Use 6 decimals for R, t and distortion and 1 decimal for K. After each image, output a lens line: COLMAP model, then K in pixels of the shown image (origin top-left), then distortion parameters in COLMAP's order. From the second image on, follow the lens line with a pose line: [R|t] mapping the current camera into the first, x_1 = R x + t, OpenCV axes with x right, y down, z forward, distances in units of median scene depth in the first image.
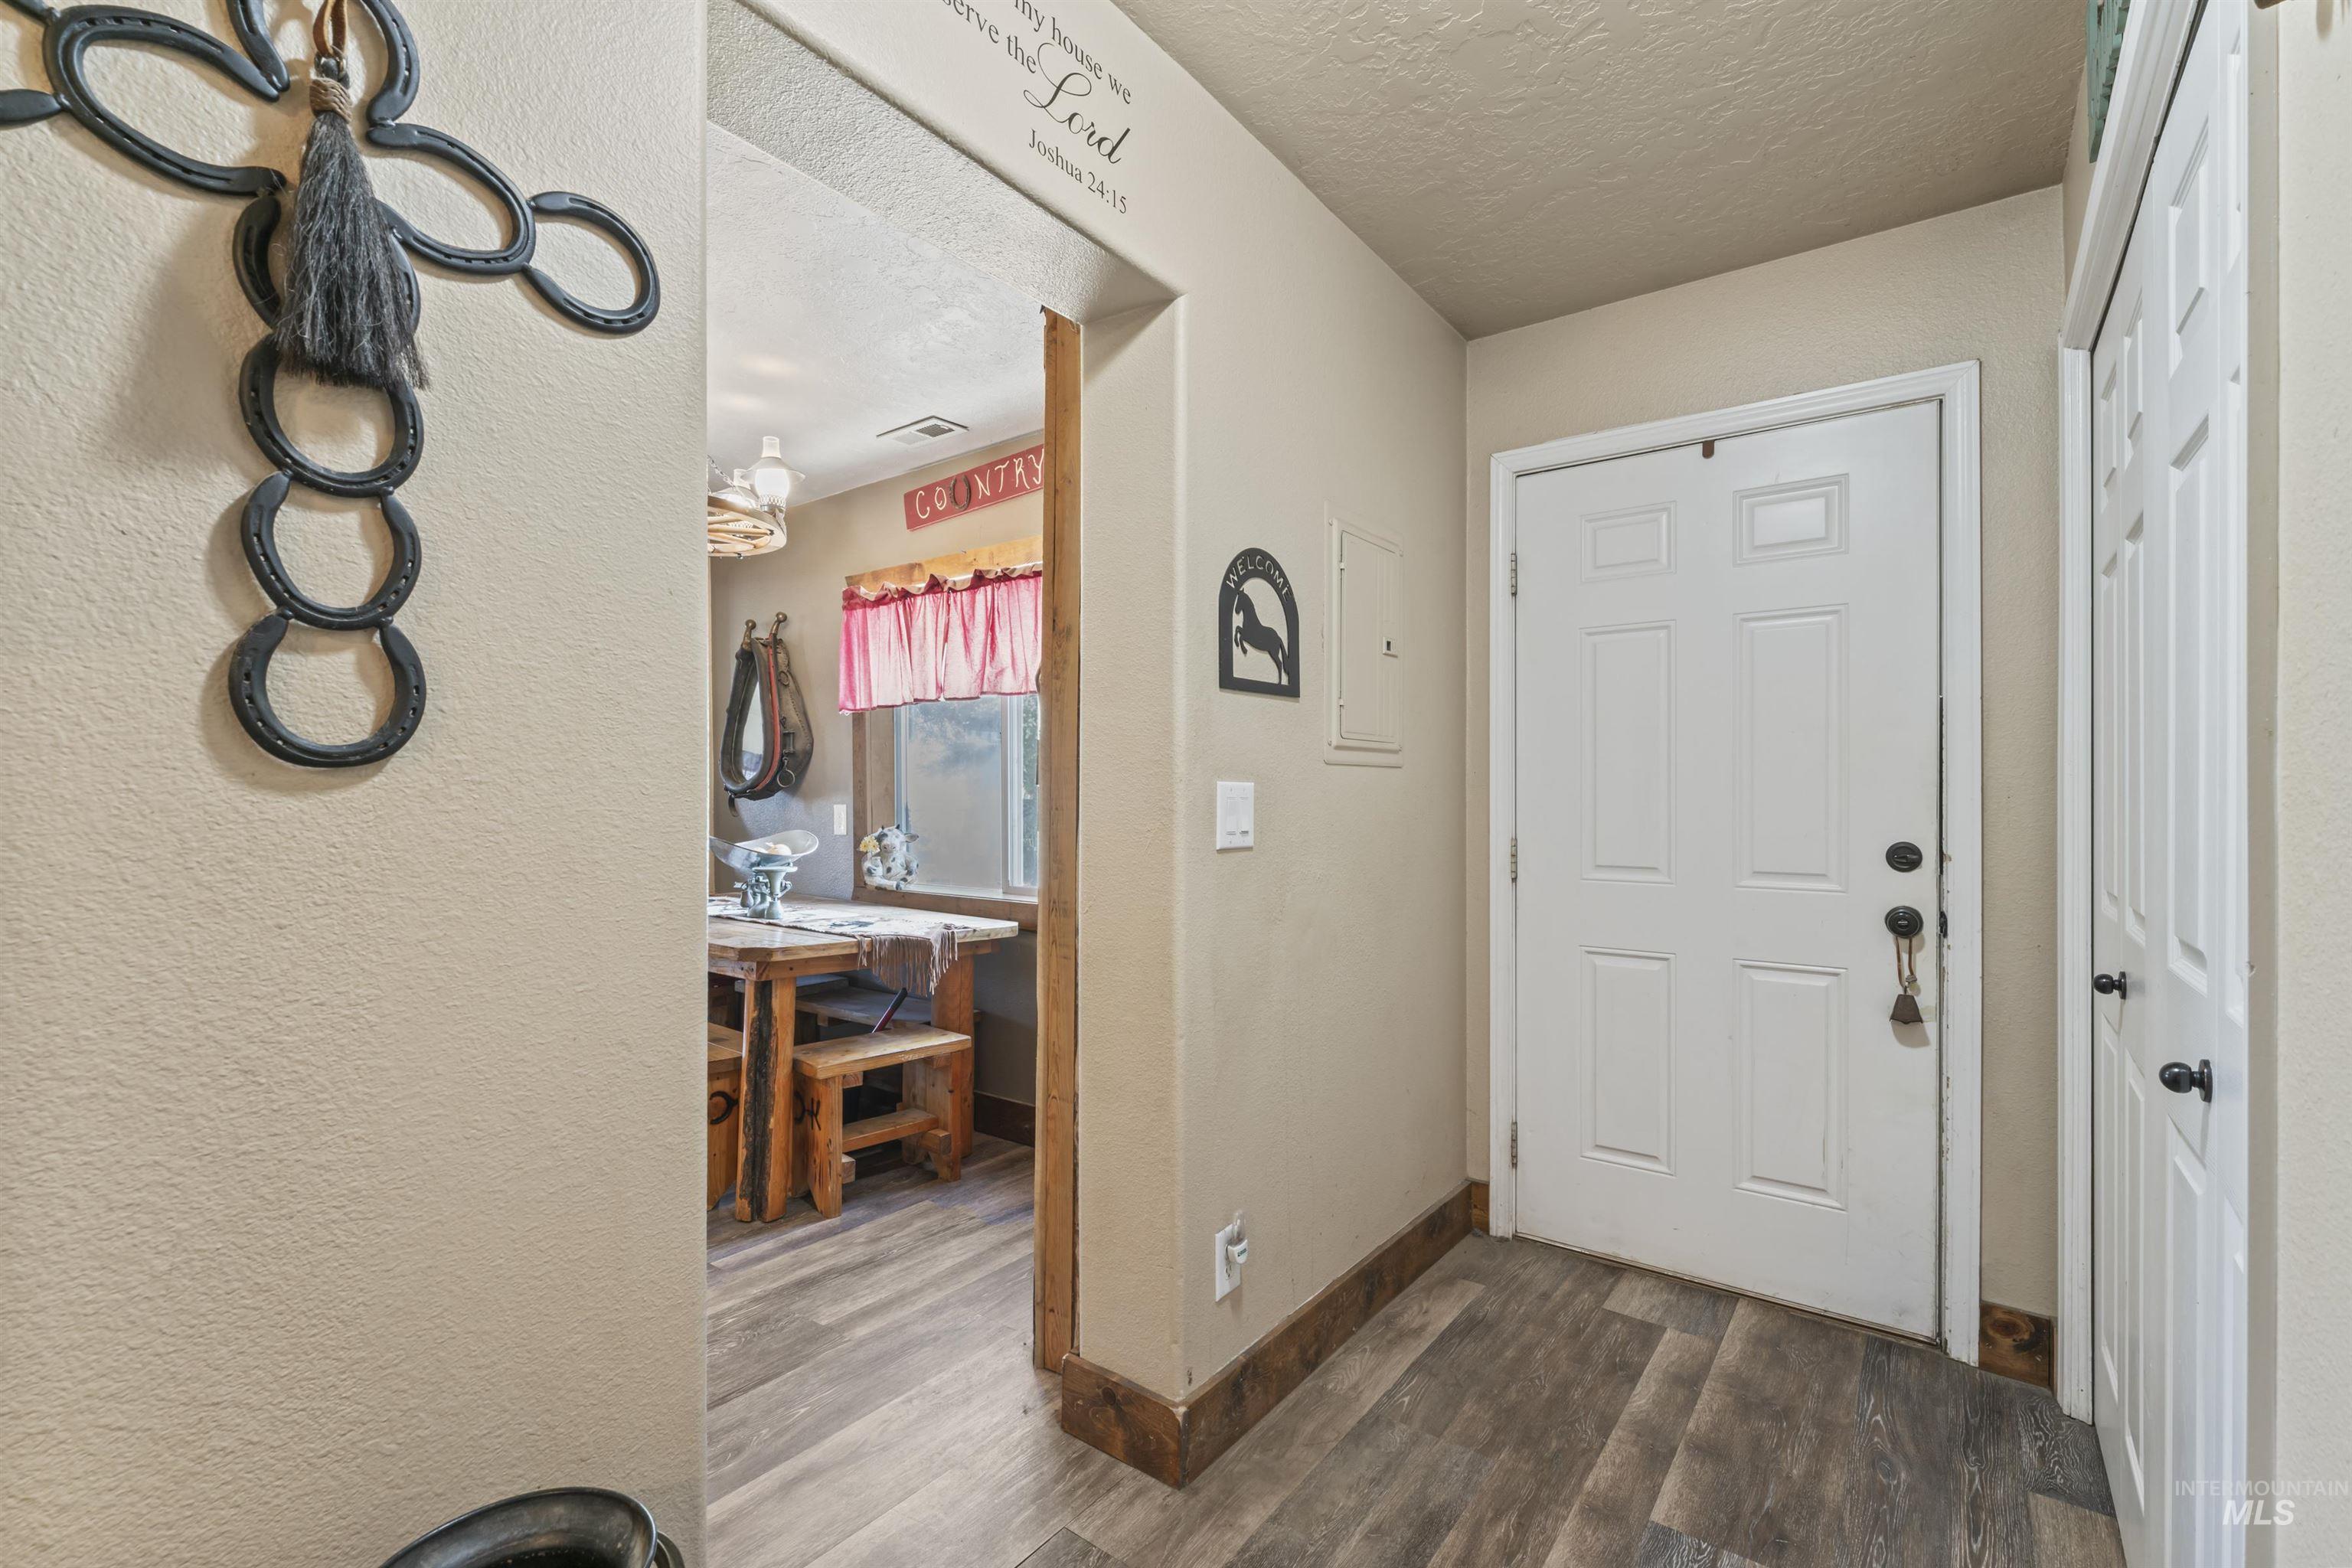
lens RADIAL K [[1022.1, 0, 1183.2], [0, 1022.1, 793.2], [0, 0, 1]] dist [-0.005422, 0.001151]
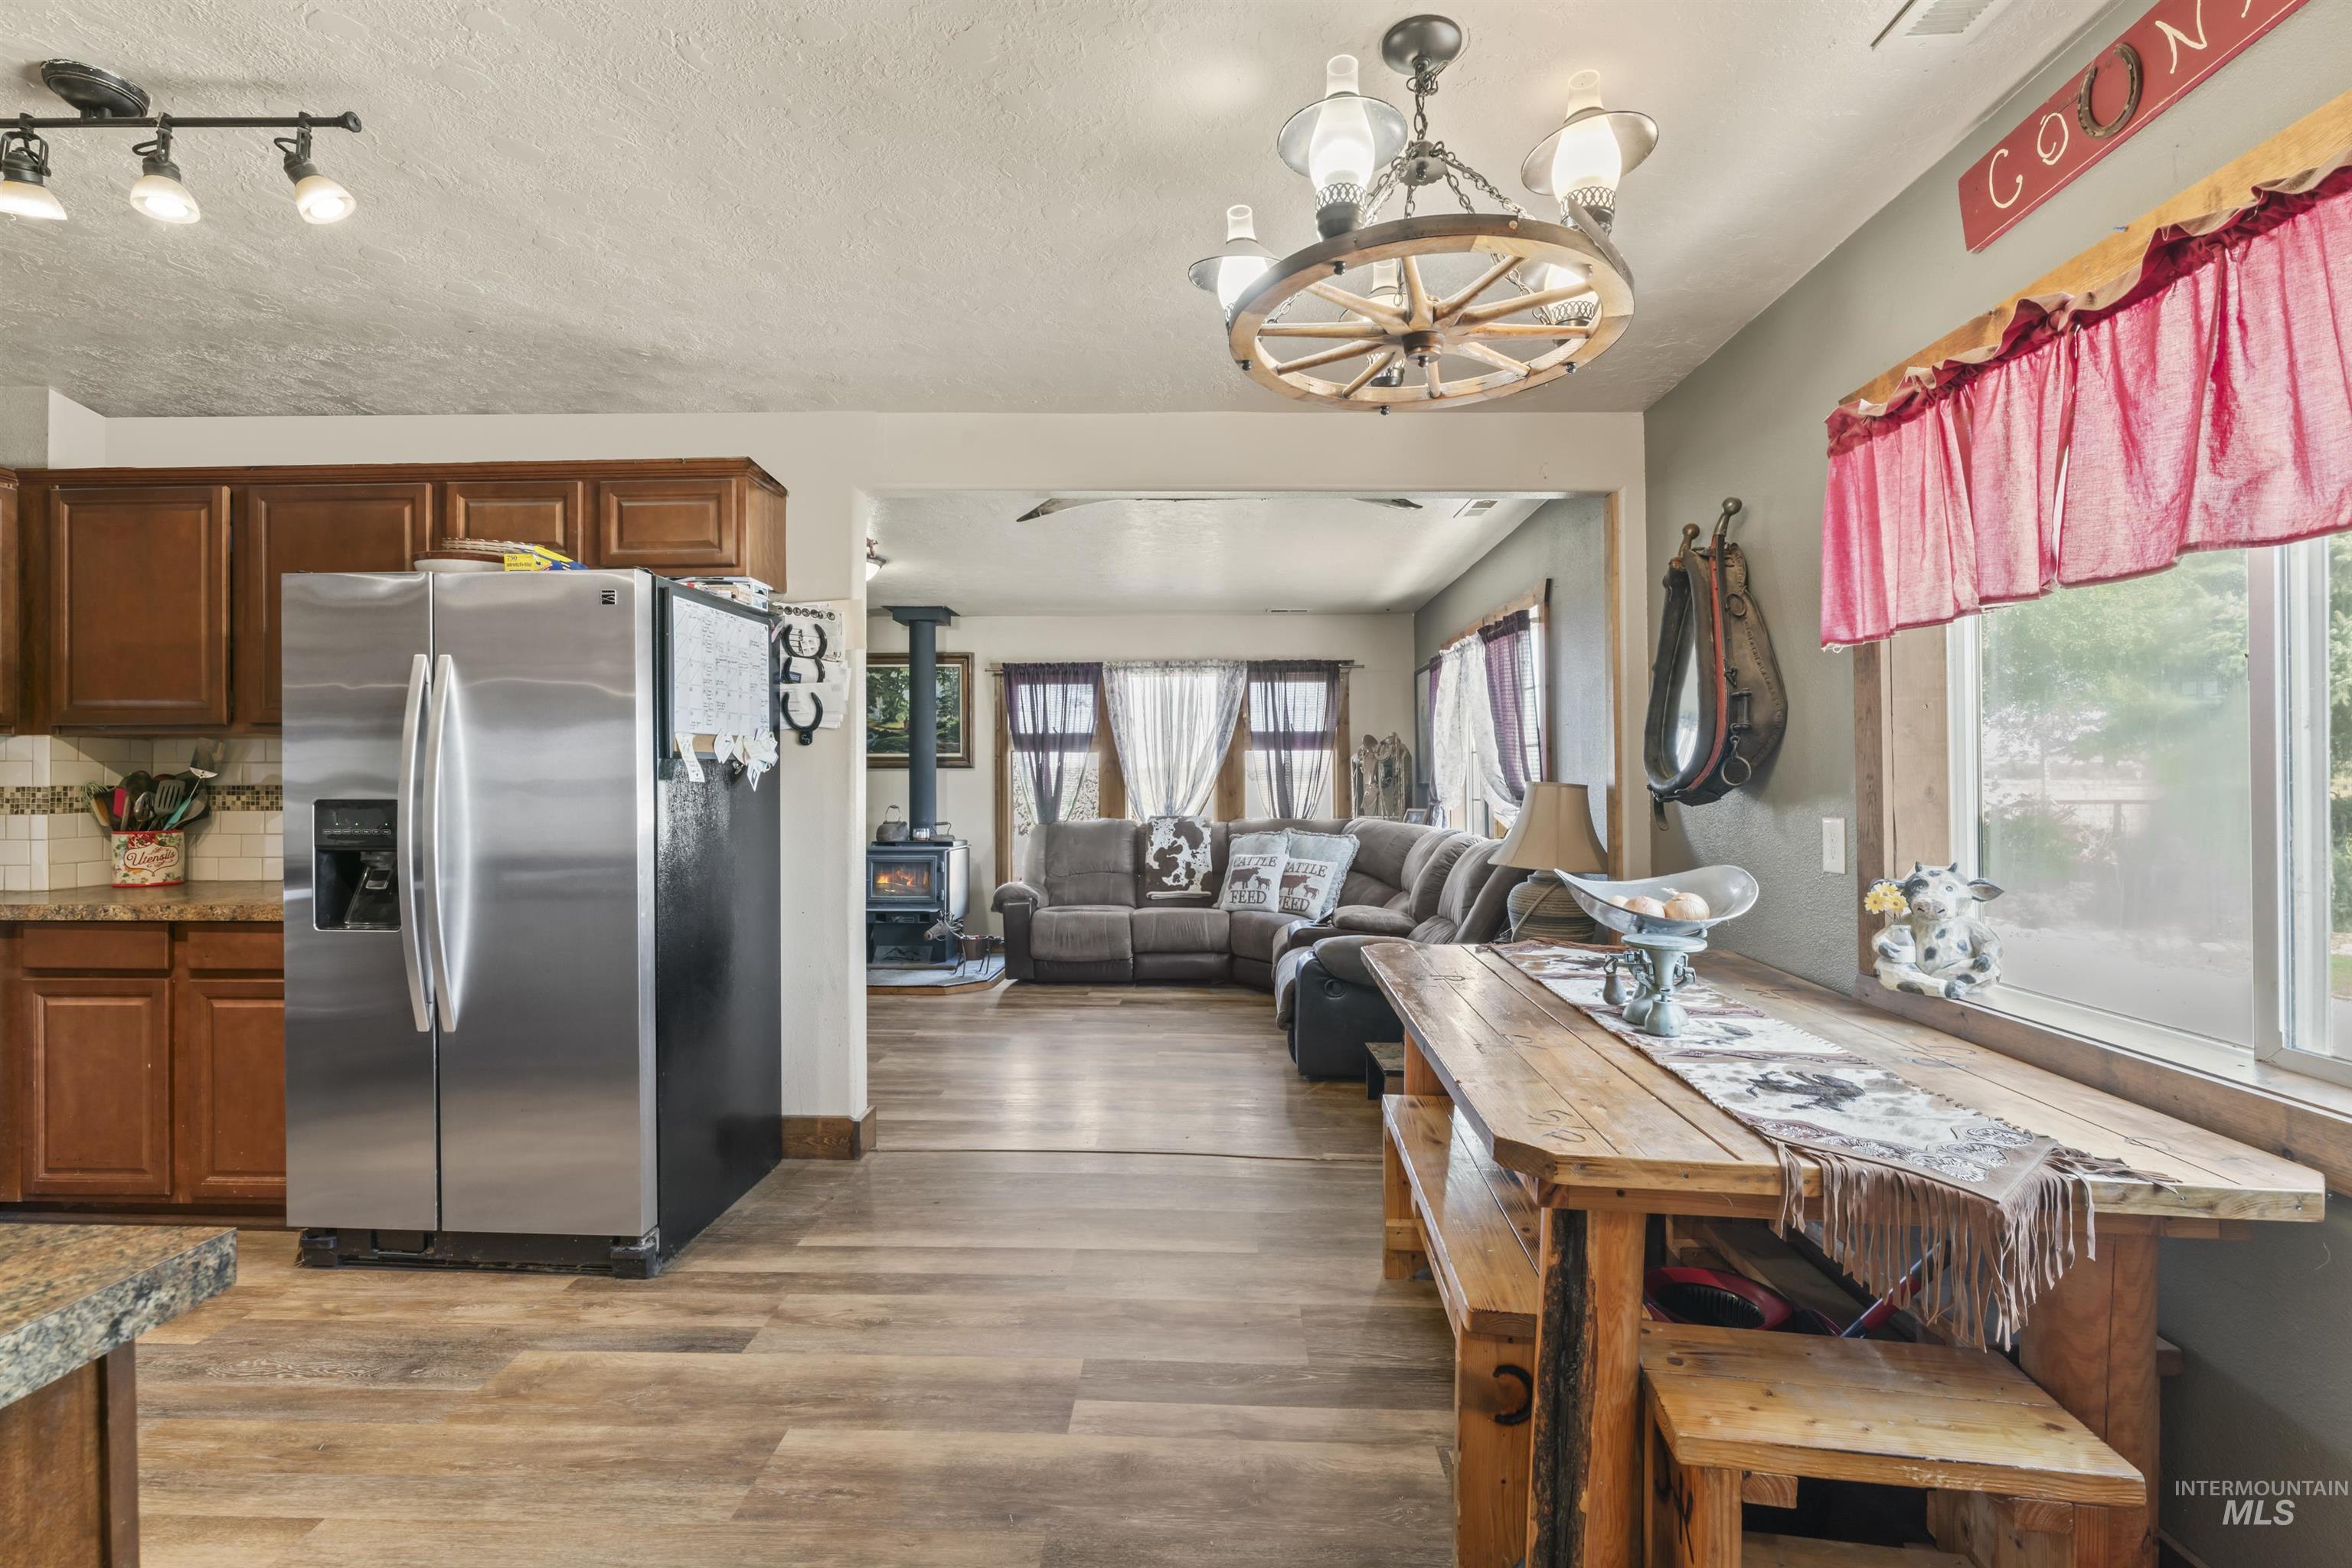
lens RADIAL K [[1022.1, 0, 1180.6], [0, 1022.1, 782.1], [0, 0, 1]] dist [-0.005422, 0.001151]
pose [[0.561058, -0.002426, -0.827773, -0.083265], [0.007210, 0.999972, 0.001956, -0.012630], [0.827745, -0.007065, 0.561060, 0.428115]]
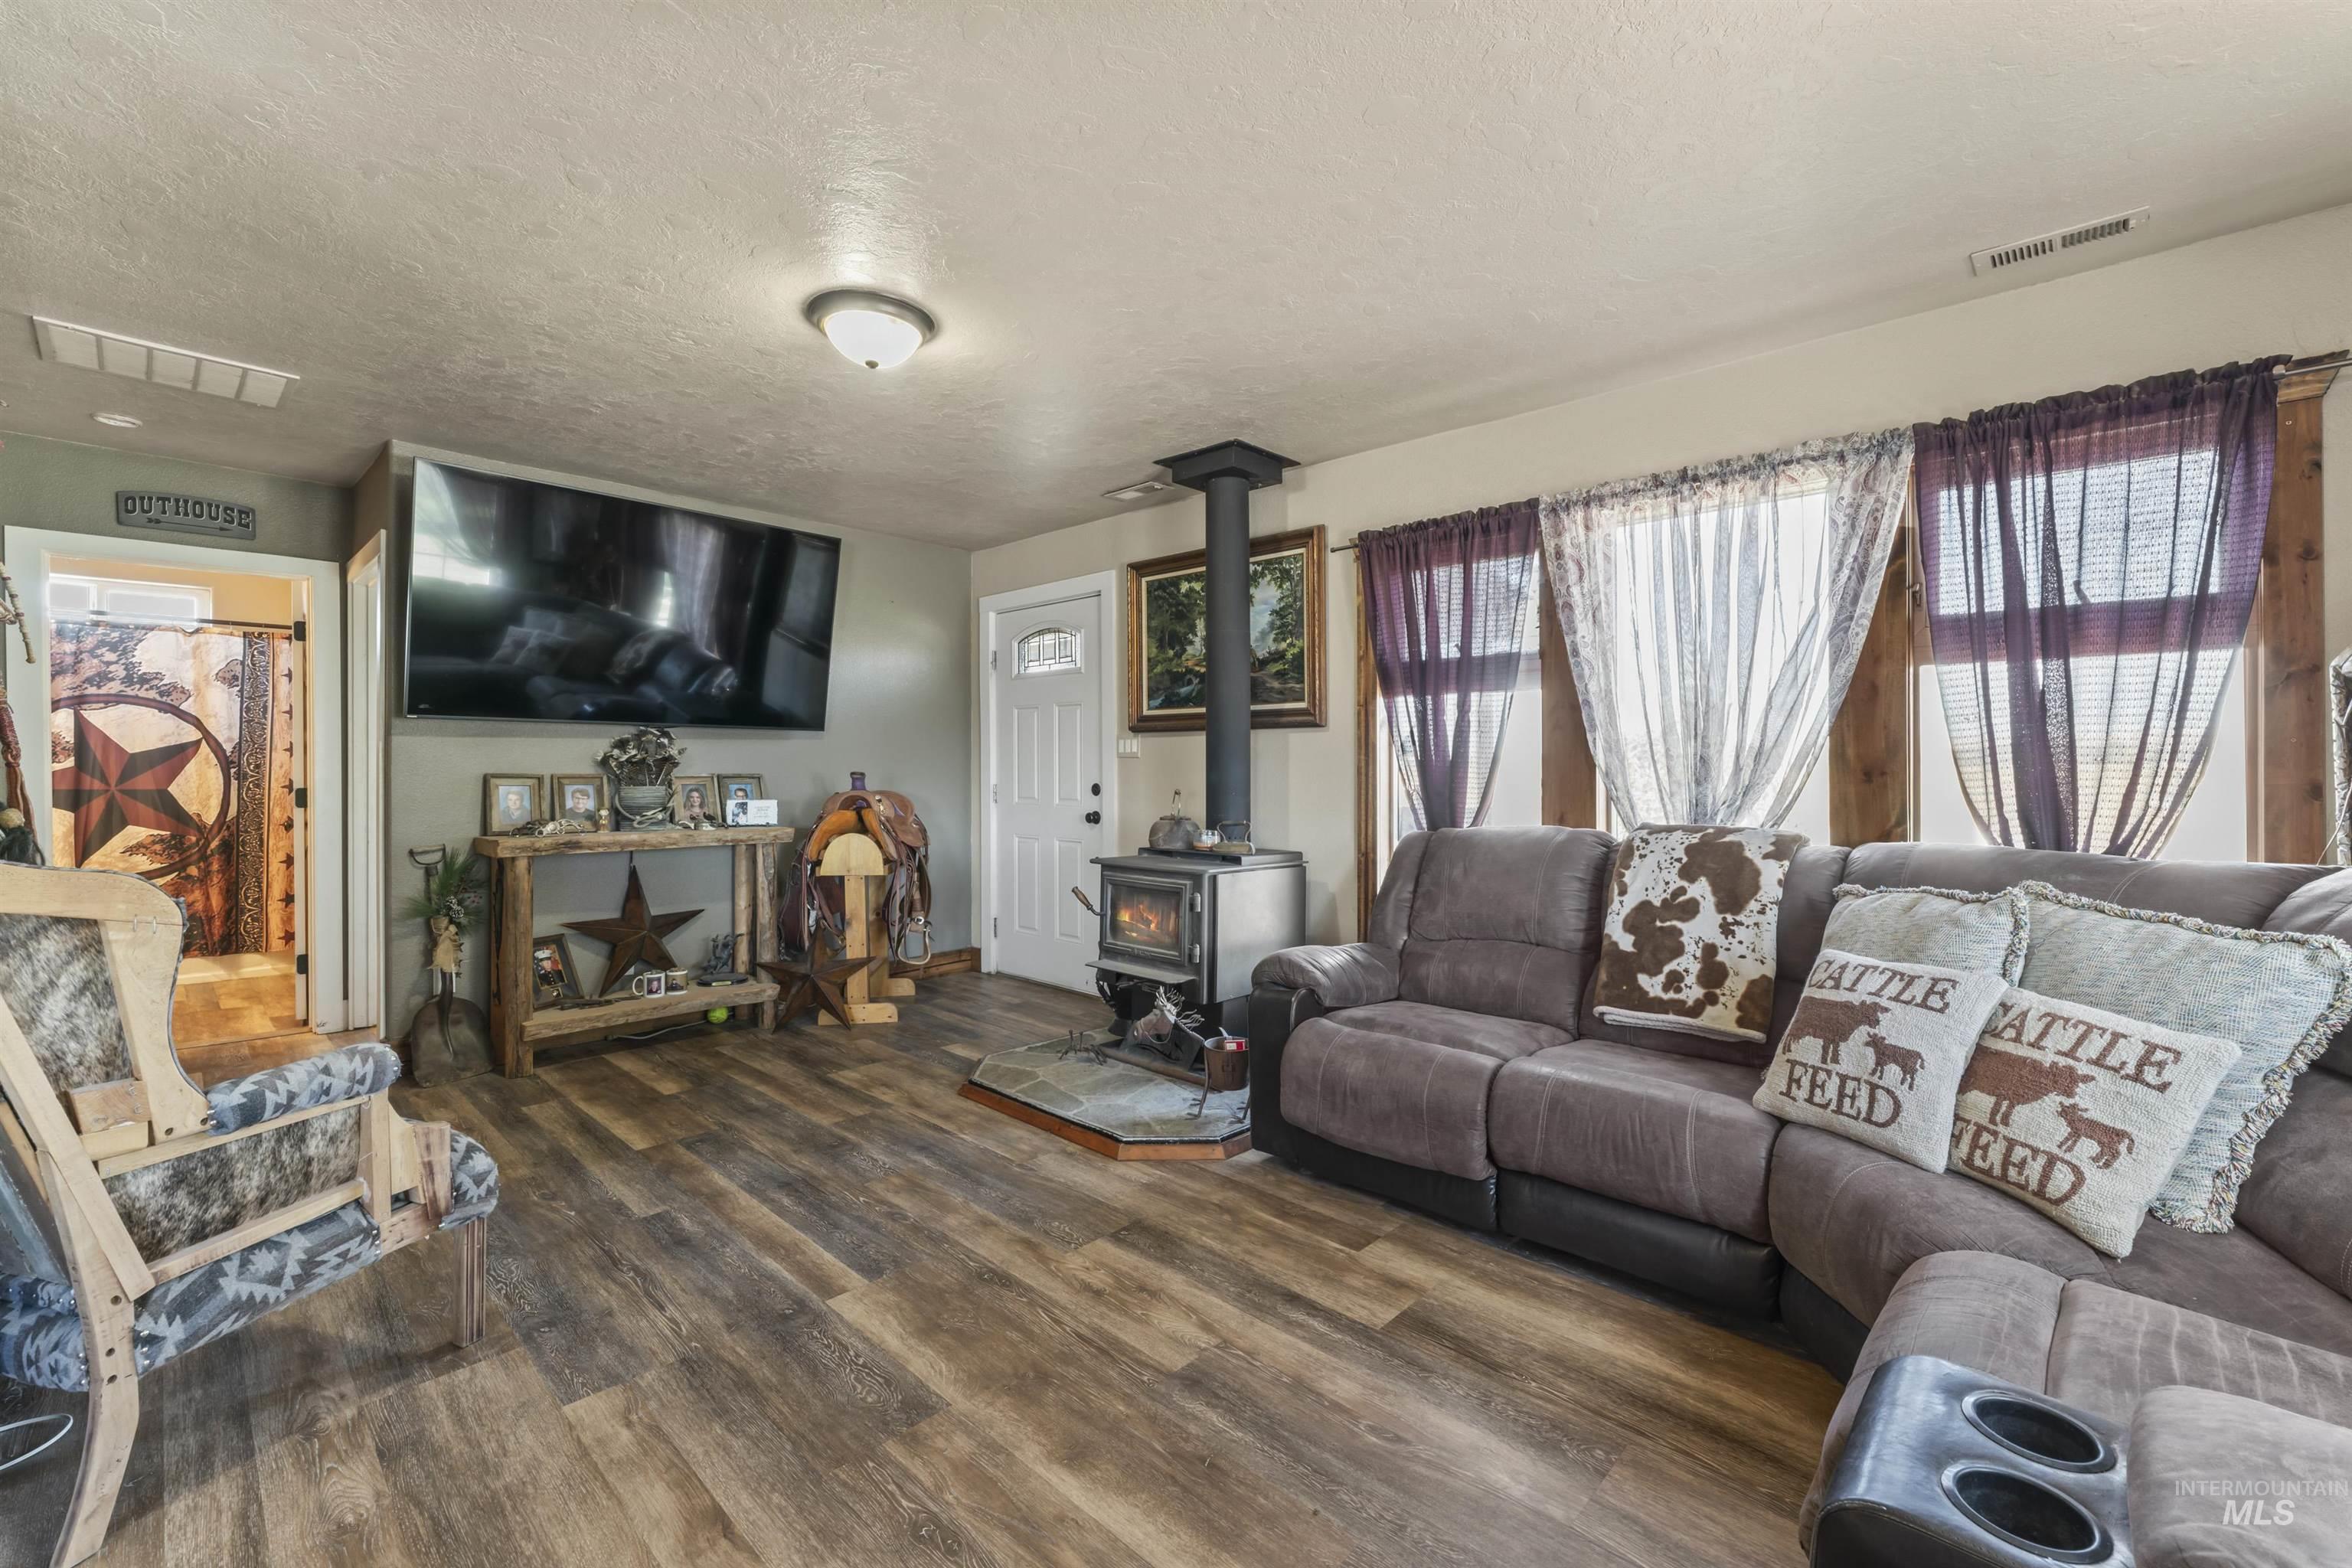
lens RADIAL K [[988.1, 0, 1160.4], [0, 988.1, 770.0], [0, 0, 1]] dist [0.000257, -0.000005]
pose [[-0.115735, 0.008348, -0.993245, -0.355082], [0.006780, 0.999948, 0.007615, -0.008328], [0.993257, -0.005853, -0.115785, 0.690744]]
